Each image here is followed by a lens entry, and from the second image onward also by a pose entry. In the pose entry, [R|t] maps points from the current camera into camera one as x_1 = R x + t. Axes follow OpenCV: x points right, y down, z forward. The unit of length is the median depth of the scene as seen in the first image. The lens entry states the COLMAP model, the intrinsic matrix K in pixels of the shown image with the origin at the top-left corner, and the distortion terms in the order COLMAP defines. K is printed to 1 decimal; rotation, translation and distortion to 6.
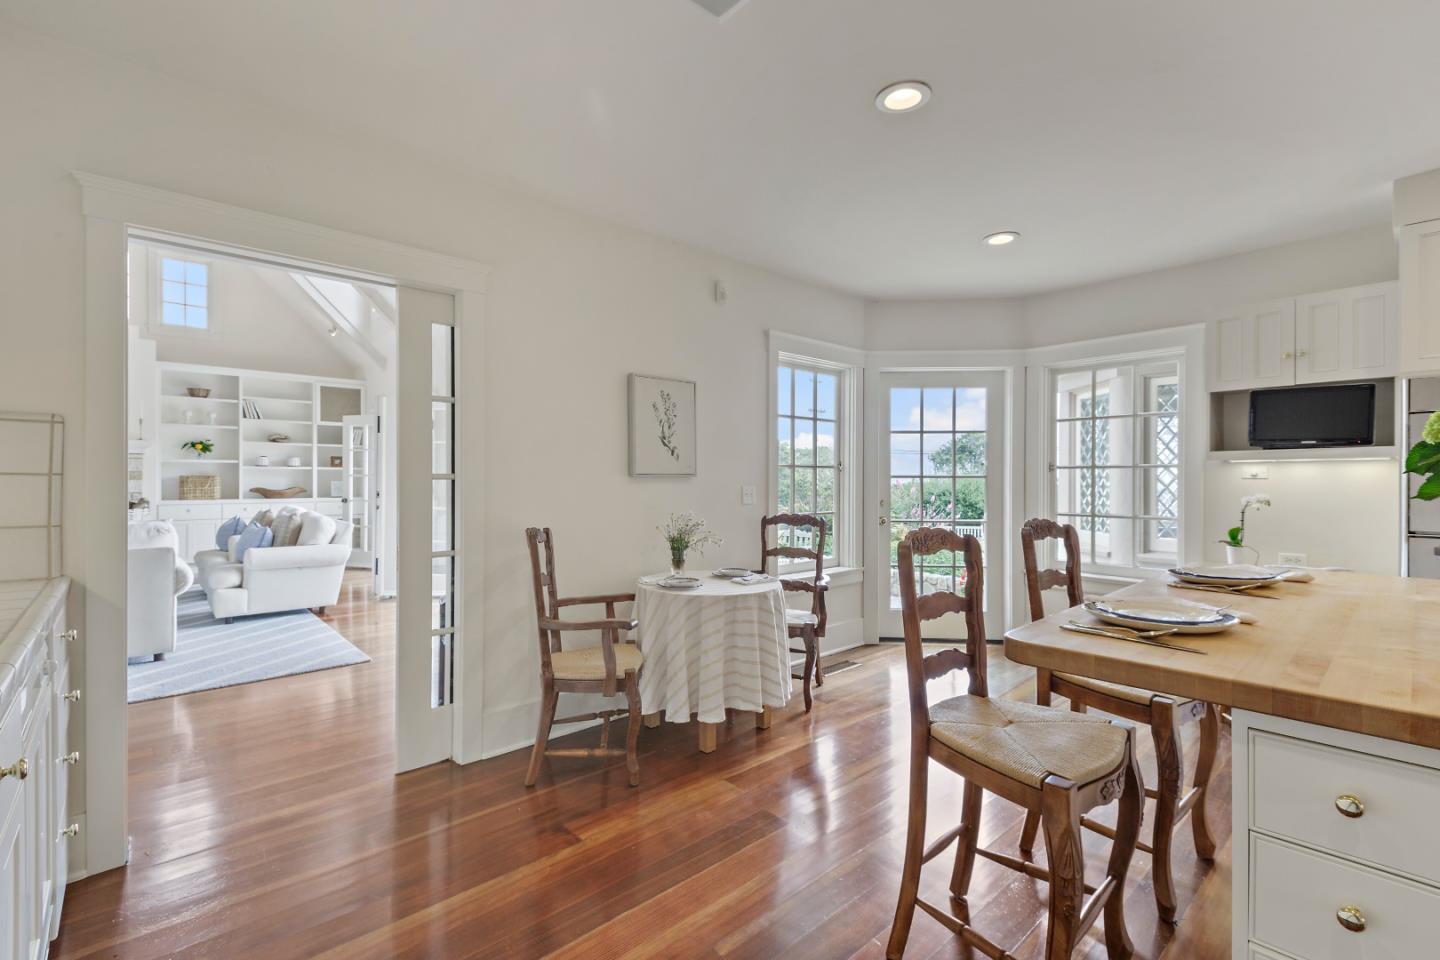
lens RADIAL K [[644.4, 0, 720.0], [0, 644.4, 480.0], [0, 0, 1]] dist [0.030789, -0.011530]
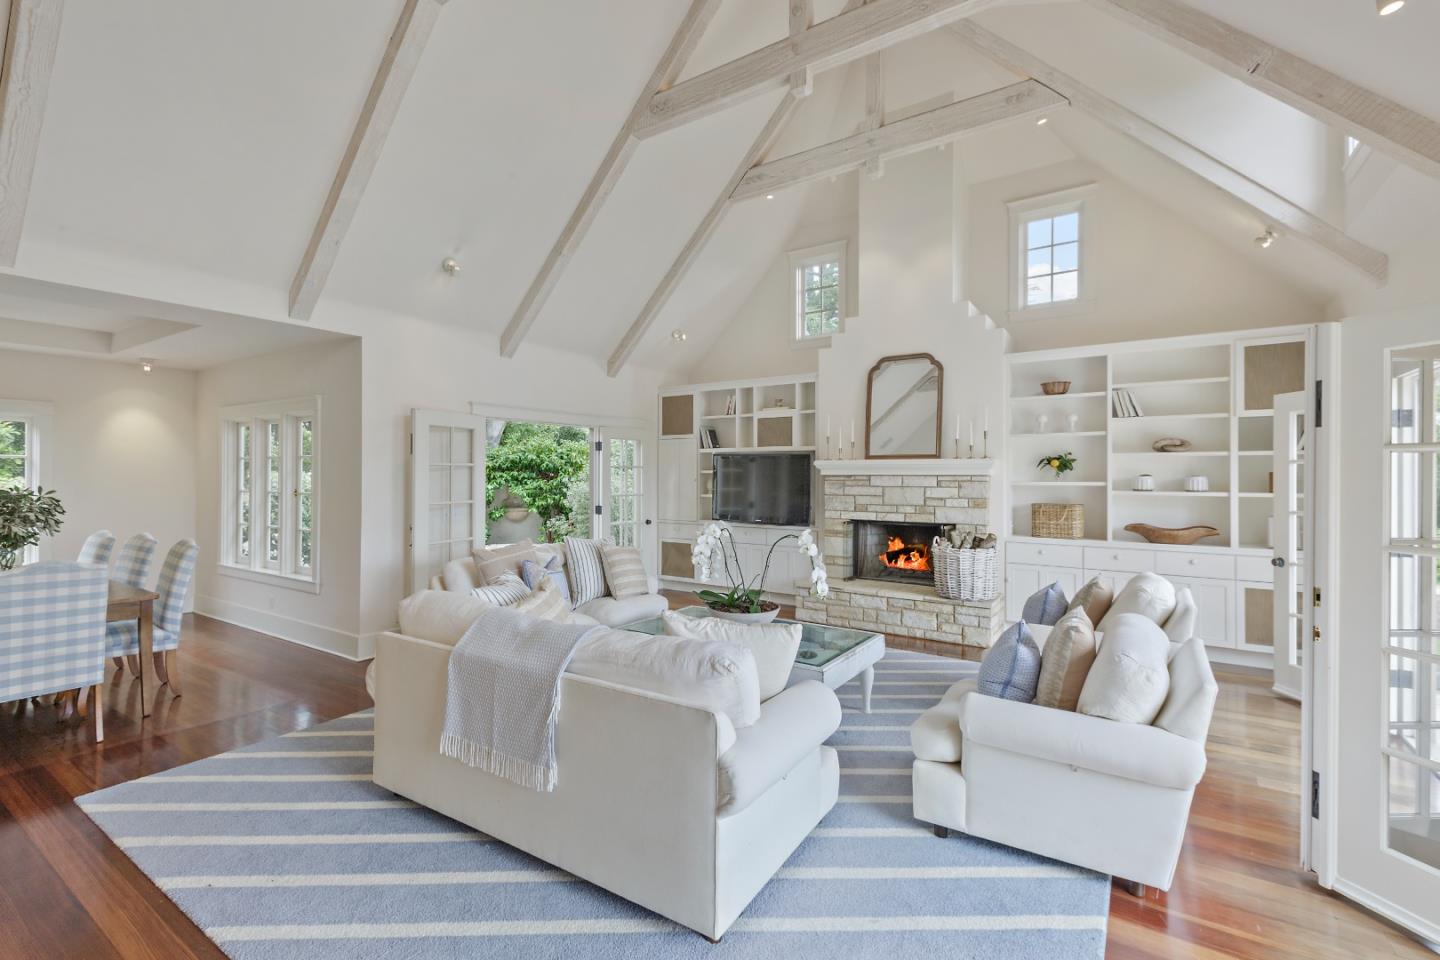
lens RADIAL K [[634.6, 0, 714.4], [0, 634.6, 470.5], [0, 0, 1]] dist [0.033113, -0.014620]
pose [[0.238666, -0.008404, -0.971065, -0.201258], [-0.003368, 0.999949, -0.009482, -0.034395], [0.971096, 0.005533, 0.238625, 0.459690]]
